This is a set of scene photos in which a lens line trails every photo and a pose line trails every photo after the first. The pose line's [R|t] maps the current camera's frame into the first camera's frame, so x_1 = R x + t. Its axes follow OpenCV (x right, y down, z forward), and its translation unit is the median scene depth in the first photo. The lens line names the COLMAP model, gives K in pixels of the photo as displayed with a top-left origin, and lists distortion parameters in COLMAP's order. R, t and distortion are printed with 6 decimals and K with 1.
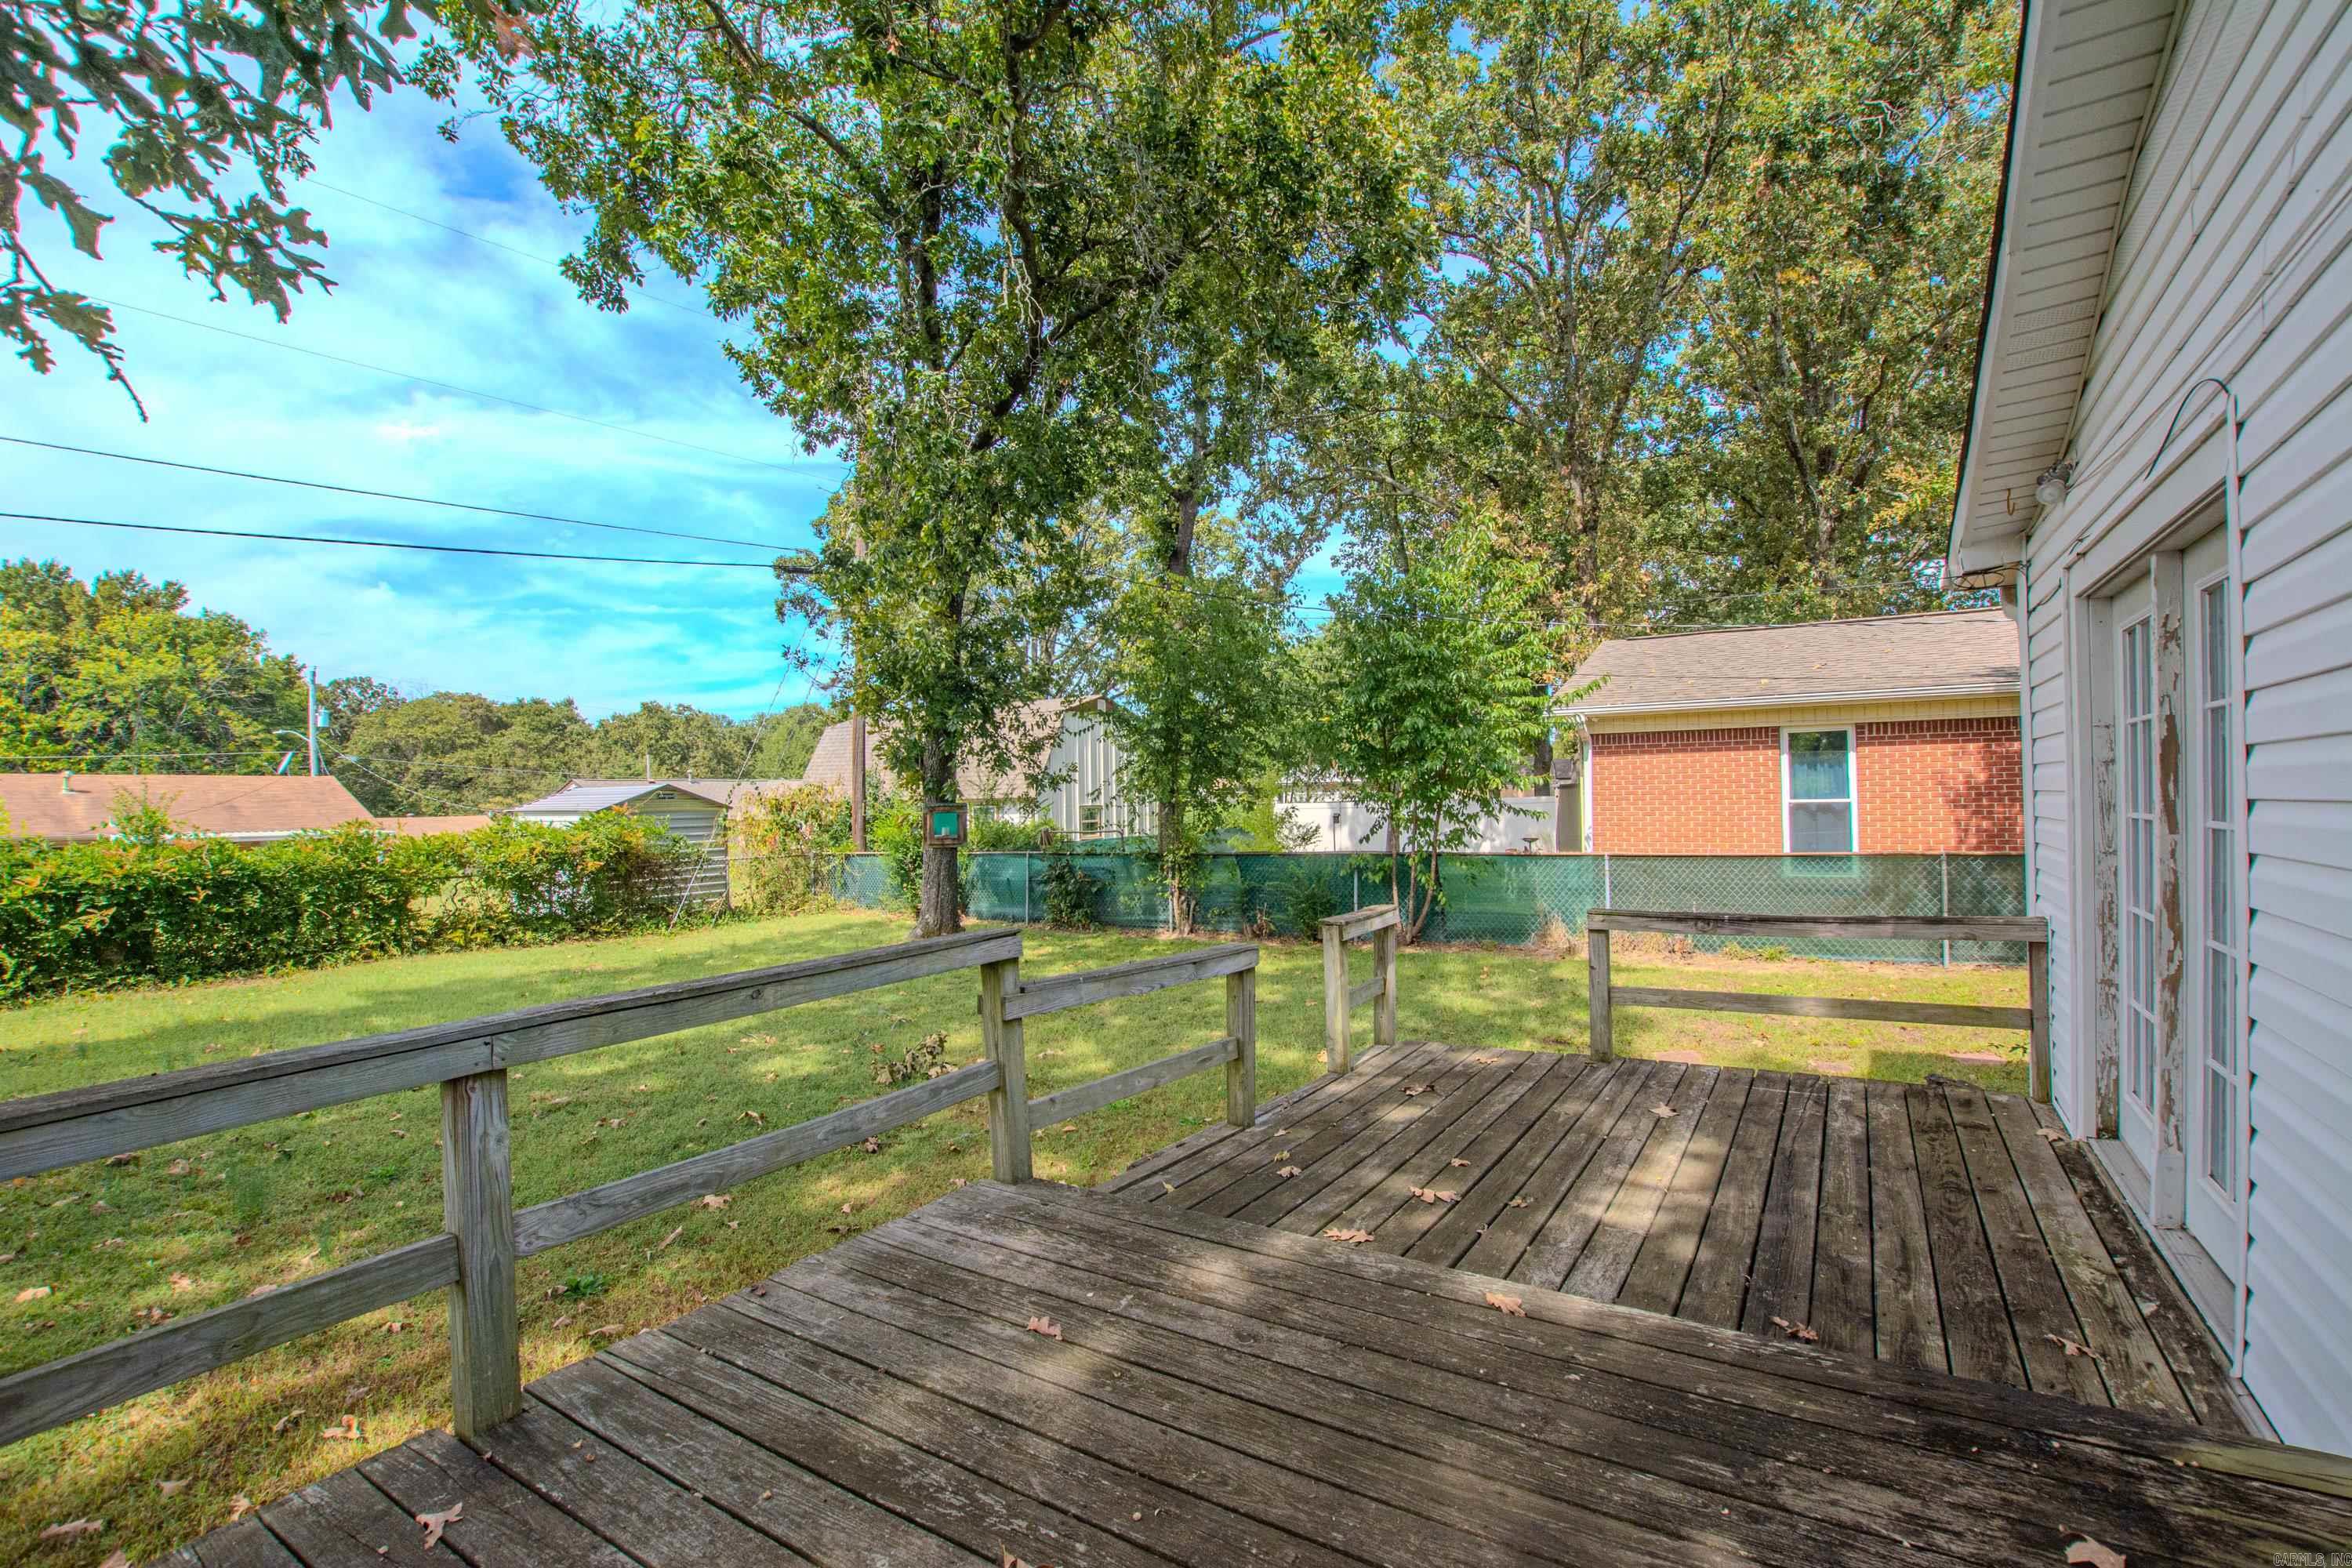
lens RADIAL K [[1035.3, 0, 1200.8], [0, 1035.3, 790.5], [0, 0, 1]] dist [-0.021731, 0.003843]
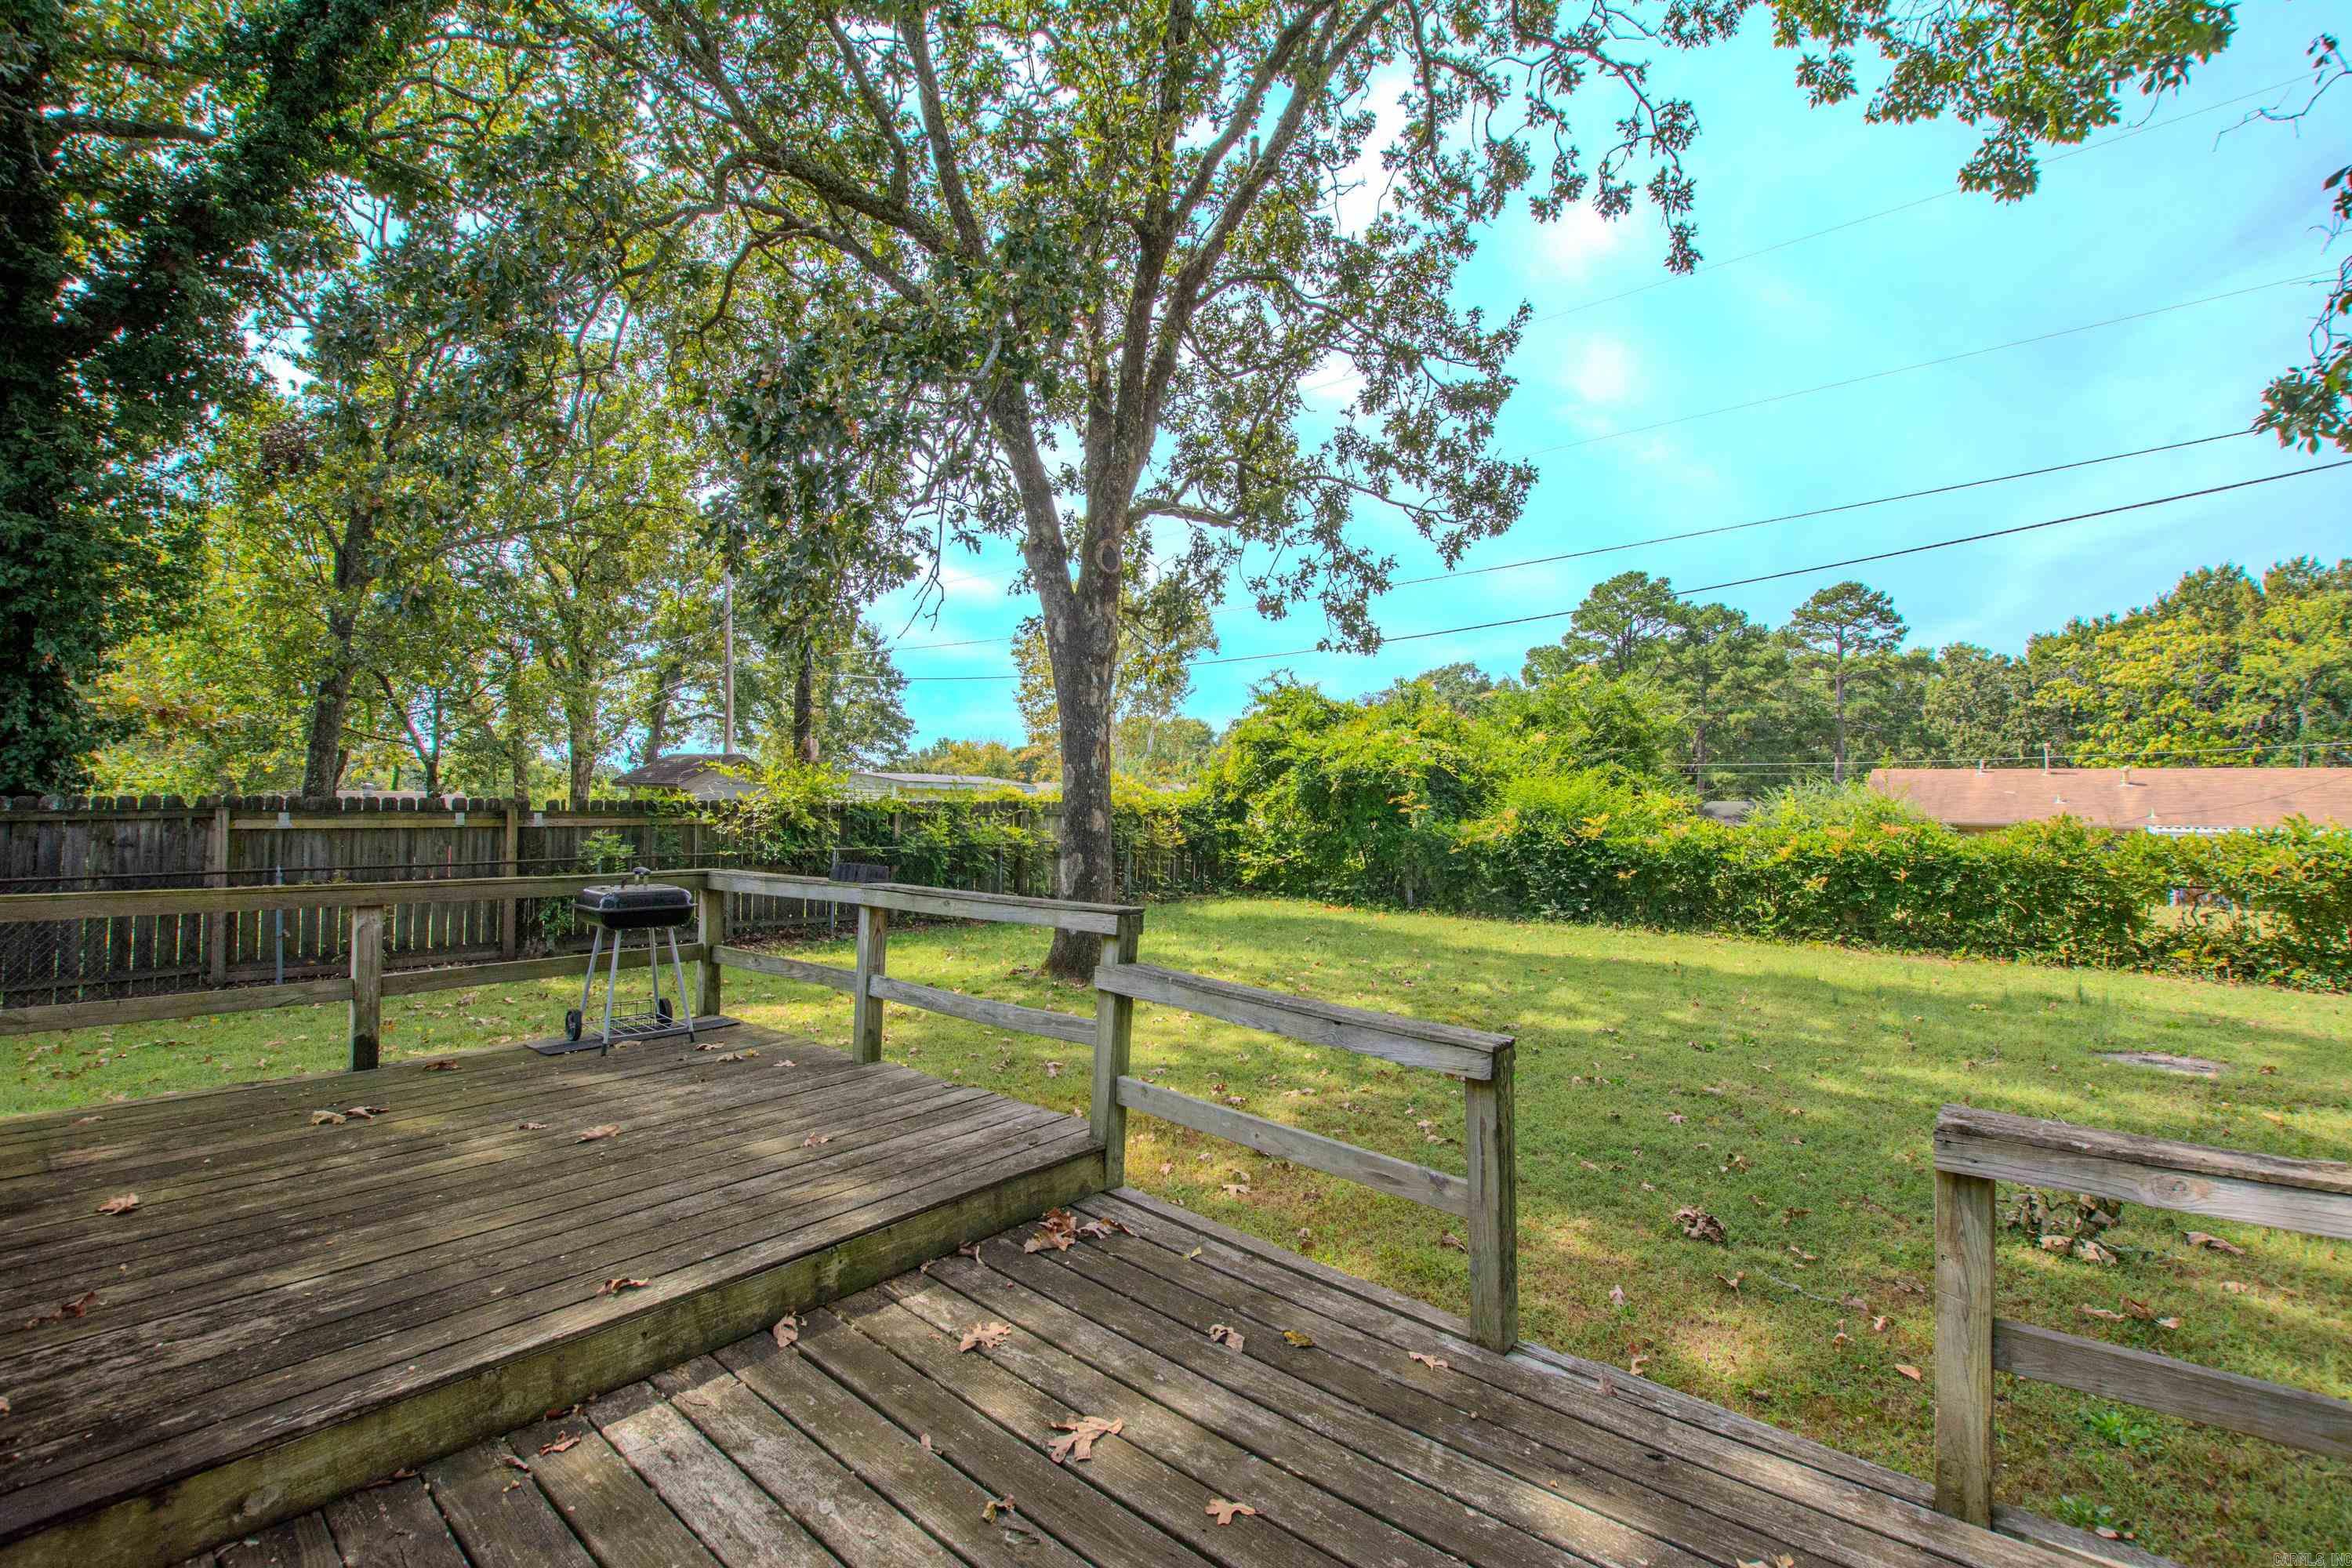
lens RADIAL K [[1035.3, 0, 1177.3], [0, 1035.3, 781.0], [0, 0, 1]] dist [-0.021731, 0.003843]
pose [[-0.145638, -0.000560, -0.989338, 0.063734], [-0.002329, 0.999997, -0.000223, -0.000005], [0.989335, 0.002272, -0.145639, 0.088232]]
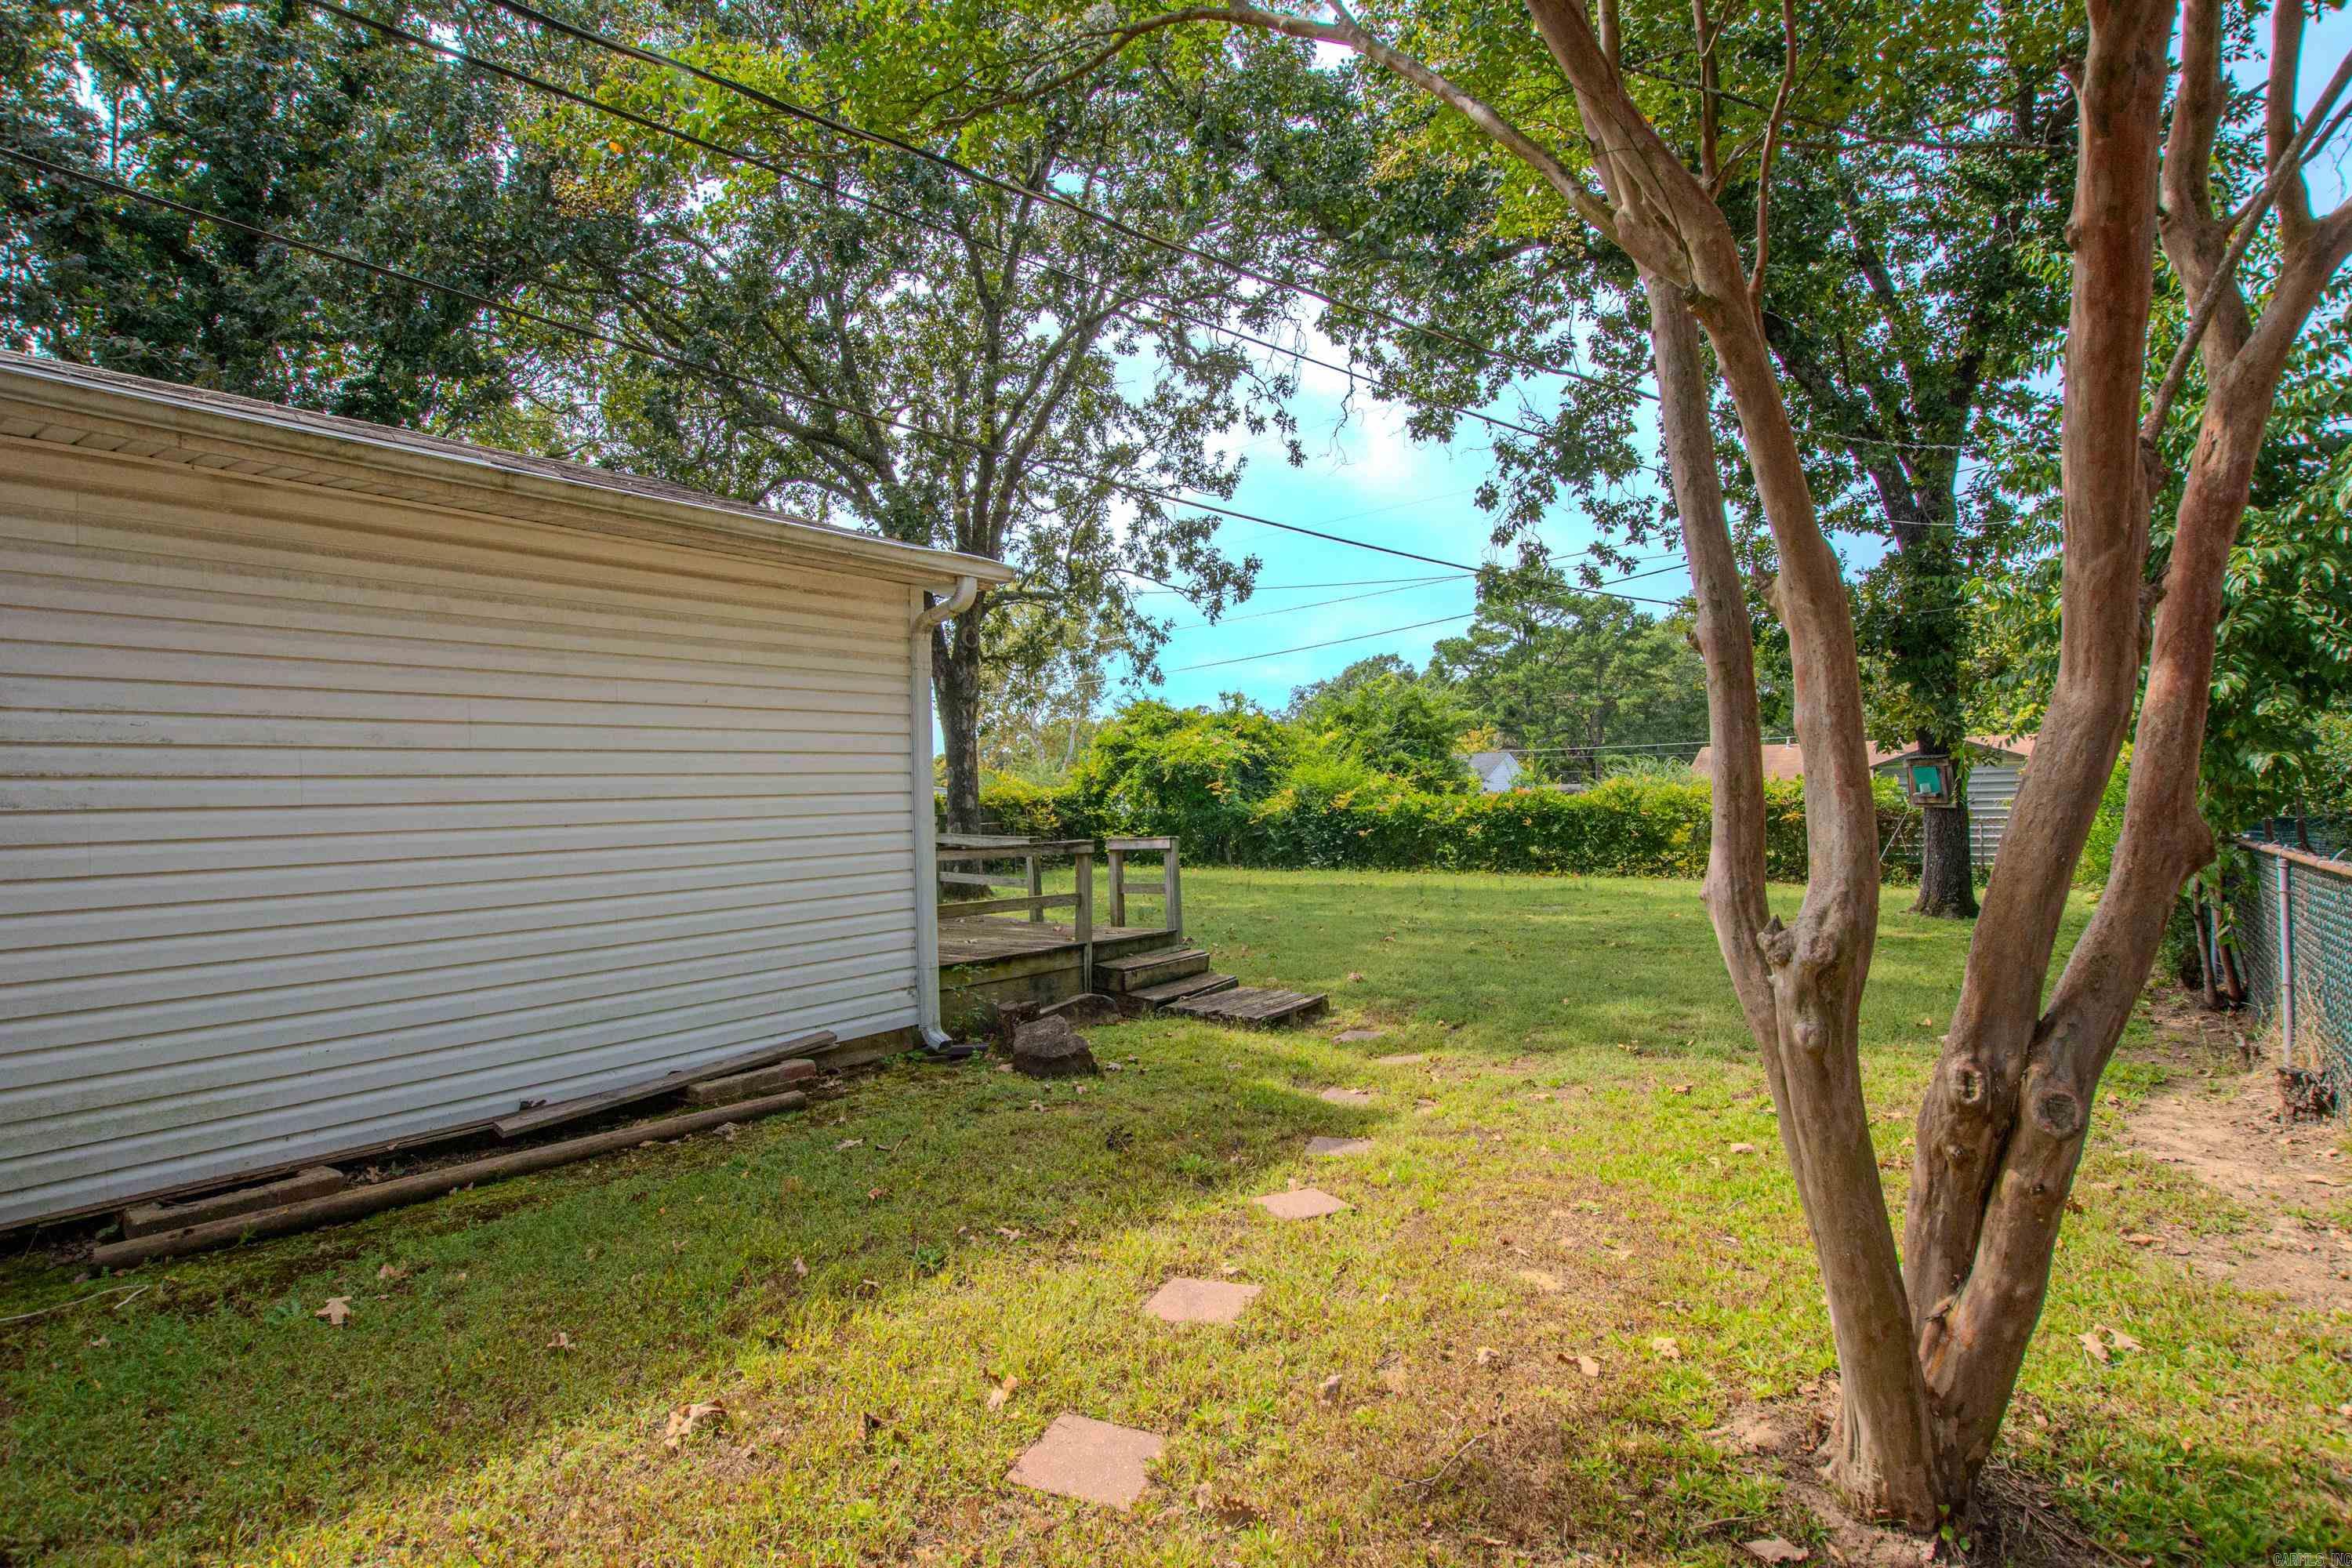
lens RADIAL K [[1160.7, 0, 1181.3], [0, 1160.7, 789.3], [0, 0, 1]] dist [-0.014488, 0.000050]
pose [[-0.102234, 0.008537, -0.994724, 0.233333], [0.033778, 0.999416, 0.005106, 0.004666], [0.994187, -0.033078, -0.102463, 0.151311]]
